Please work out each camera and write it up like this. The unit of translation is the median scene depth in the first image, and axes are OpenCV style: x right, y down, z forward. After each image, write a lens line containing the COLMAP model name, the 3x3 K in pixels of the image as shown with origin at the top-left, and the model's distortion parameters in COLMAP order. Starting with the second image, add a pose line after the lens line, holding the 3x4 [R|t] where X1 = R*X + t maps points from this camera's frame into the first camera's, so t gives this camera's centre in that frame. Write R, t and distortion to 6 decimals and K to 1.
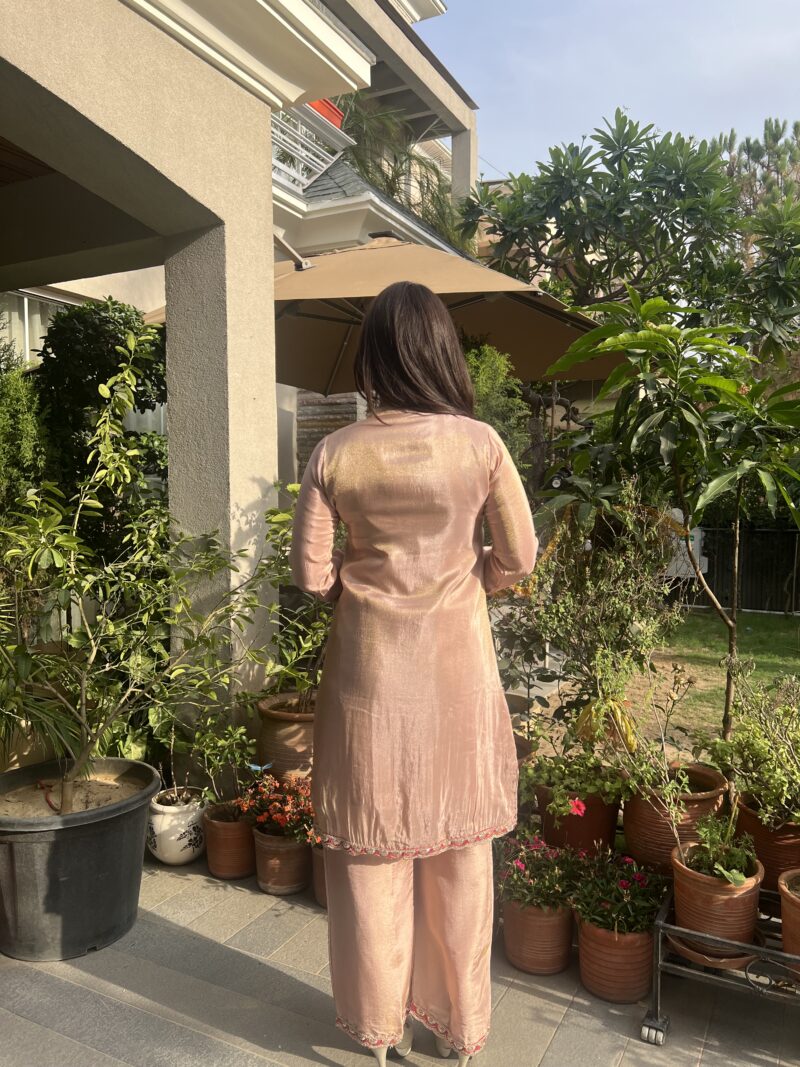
lens RADIAL K [[802.4, 0, 410.7], [0, 802.4, 543.2], [0, 0, 1]] dist [0.042725, -0.054594]
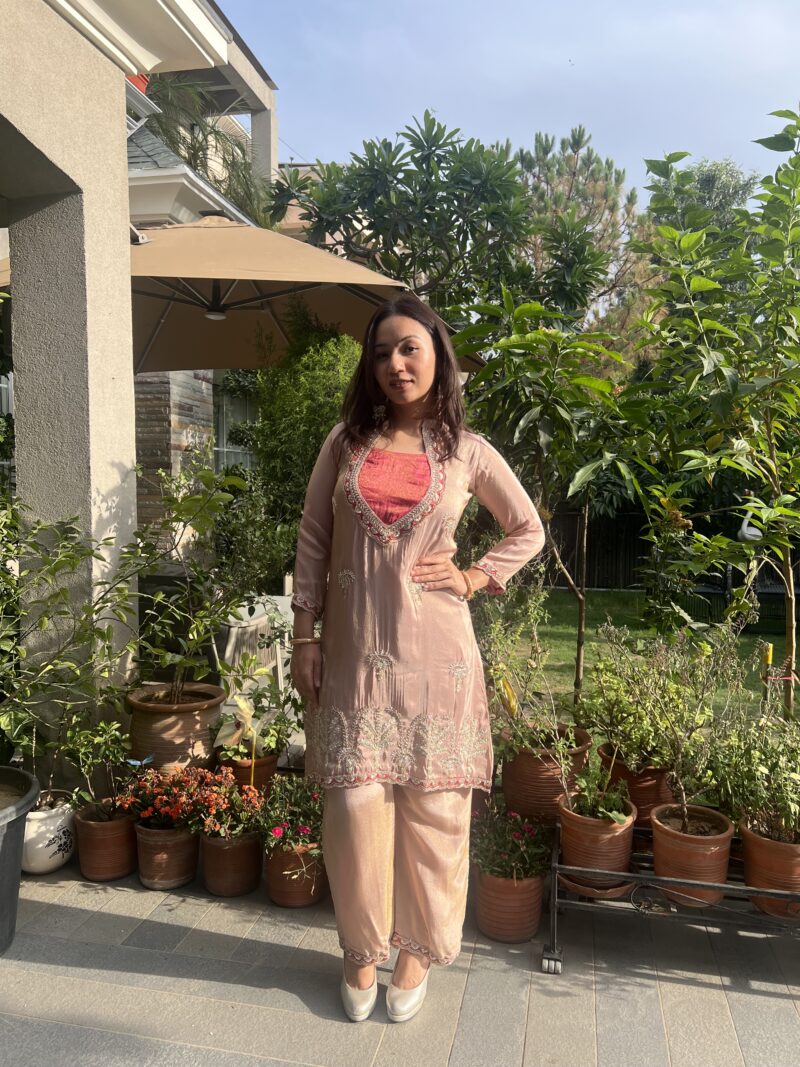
lens RADIAL K [[802.4, 0, 401.0], [0, 802.4, 538.0], [0, 0, 1]] dist [0.042725, -0.054594]
pose [[0.965723, -0.014466, 0.259171, -0.131905], [0.010916, 0.999826, 0.015134, -0.002254], [-0.259345, -0.011787, 0.965713, -0.014267]]
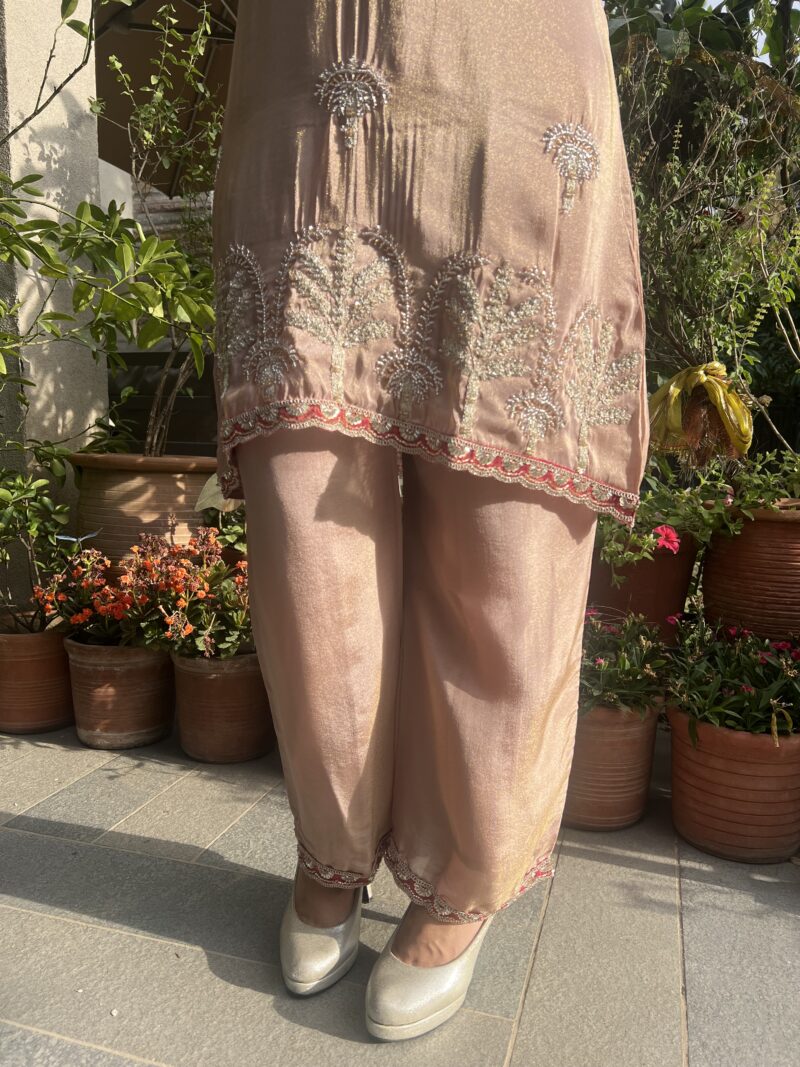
lens RADIAL K [[802.4, 0, 406.7], [0, 802.4, 550.4], [0, 0, 1]] dist [0.042725, -0.054594]
pose [[0.984378, -0.013353, 0.175559, -0.056750], [-0.001616, 0.996393, 0.084842, 0.239034], [-0.176059, -0.083800, 0.980806, 0.401299]]
